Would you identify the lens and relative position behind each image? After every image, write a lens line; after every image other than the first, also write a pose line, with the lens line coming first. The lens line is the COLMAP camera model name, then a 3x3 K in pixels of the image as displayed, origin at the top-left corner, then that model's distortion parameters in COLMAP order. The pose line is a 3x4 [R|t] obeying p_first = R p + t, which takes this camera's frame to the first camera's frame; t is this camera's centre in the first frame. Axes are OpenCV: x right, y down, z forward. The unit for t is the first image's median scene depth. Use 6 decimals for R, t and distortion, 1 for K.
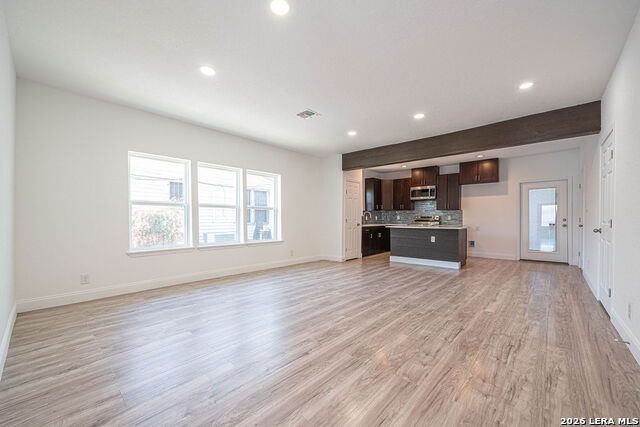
lens RADIAL K [[253.0, 0, 320.0], [0, 253.0, 213.5], [0, 0, 1]] dist [-0.016413, -0.000012]
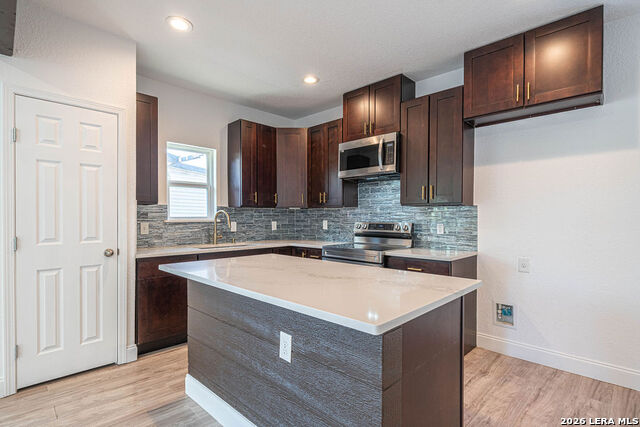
lens RADIAL K [[324.7, 0, 320.0], [0, 324.7, 213.5], [0, 0, 1]] dist [-0.000167, -0.000125]
pose [[0.999283, 0.005806, -0.037408, 0.374549], [-0.005637, 0.999973, 0.004609, -0.004971], [0.037434, -0.004395, 0.999289, 0.567011]]
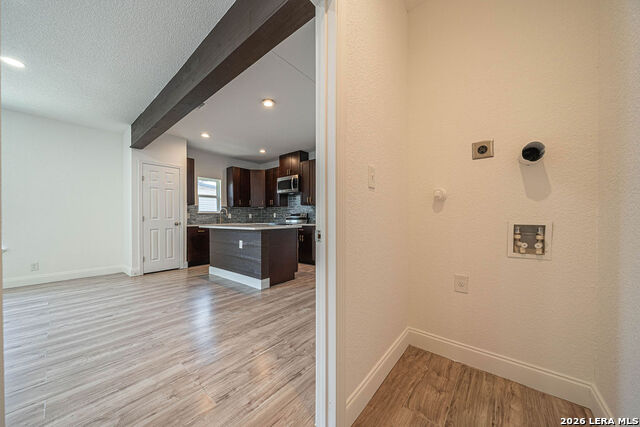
lens RADIAL K [[226.7, 0, 312.1], [0, 226.7, 214.7], [0, 0, 1]] dist [0.021099, -0.000008]
pose [[0.999594, 0.002174, 0.028394, 0.481336], [-0.002337, 0.999981, 0.005719, 0.010938], [-0.028381, -0.005783, 0.999580, 0.284622]]
